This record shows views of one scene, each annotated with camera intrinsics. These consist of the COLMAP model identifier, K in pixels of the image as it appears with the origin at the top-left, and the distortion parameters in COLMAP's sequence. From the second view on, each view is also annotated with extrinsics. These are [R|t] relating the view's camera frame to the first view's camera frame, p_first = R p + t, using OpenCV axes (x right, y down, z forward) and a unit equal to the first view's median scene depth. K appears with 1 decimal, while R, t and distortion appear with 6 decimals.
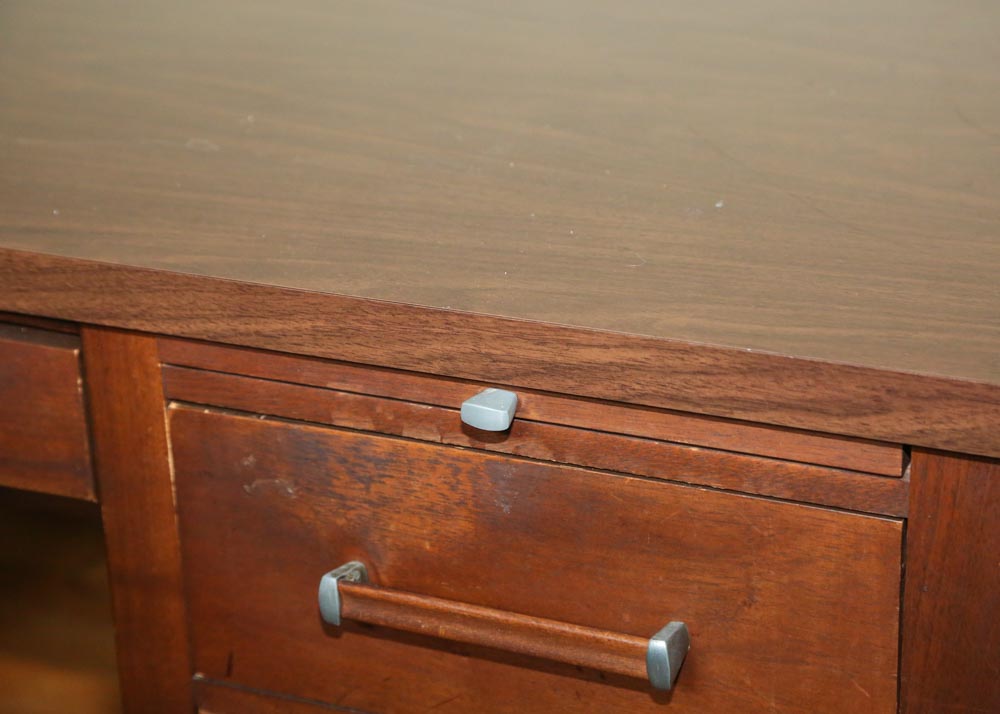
lens RADIAL K [[2125.7, 0, 500.0], [0, 2125.7, 357.0], [0, 0, 1]] dist [0.240198, -0.384281]
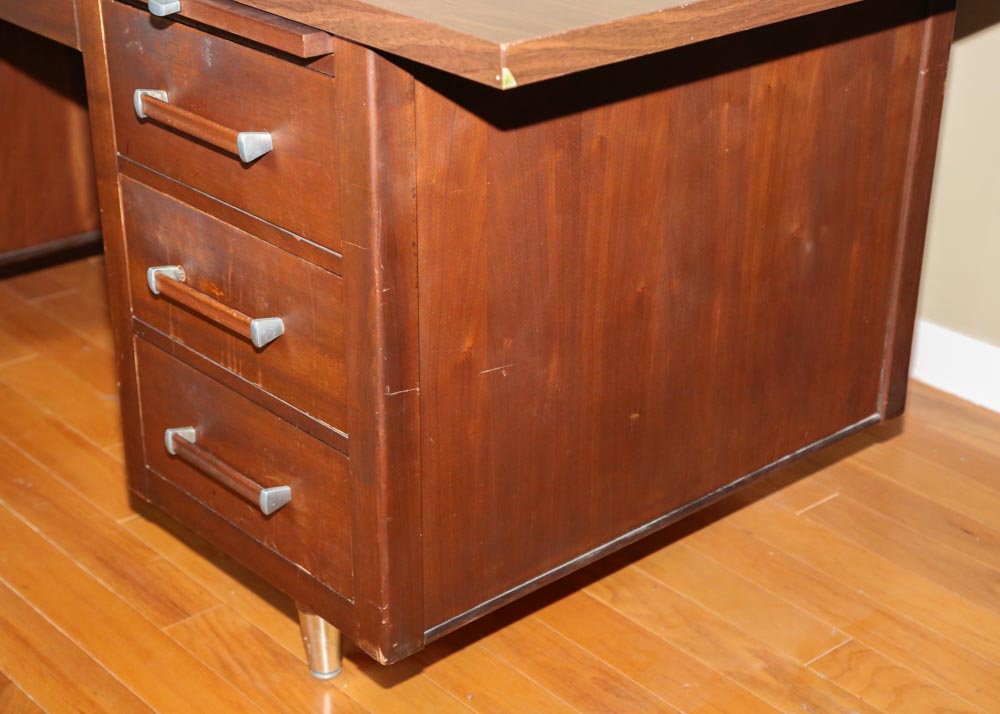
lens RADIAL K [[1736.0, 0, 519.4], [0, 1736.0, 391.7], [0, 0, 1]] dist [0.147877, 0.042535]
pose [[0.909100, 0.213007, -0.358003, 0.911743], [-0.194541, 0.977002, 0.087294, 0.172768], [0.368364, -0.009713, 0.929631, -0.378555]]
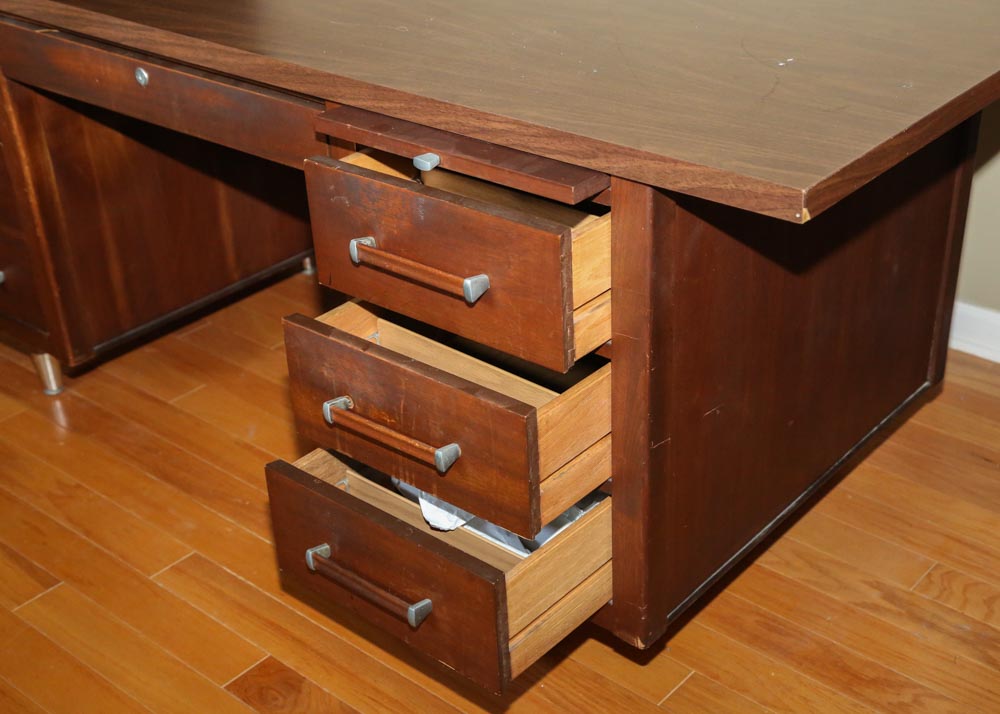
lens RADIAL K [[1372.8, 0, 498.6], [0, 1372.8, 396.6], [0, 0, 1]] dist [0.056334, 0.011537]
pose [[0.955784, 0.140745, -0.258201, 0.466766], [-0.102630, 0.982469, 0.155635, 0.054821], [0.275579, -0.122255, 0.953473, -0.479482]]
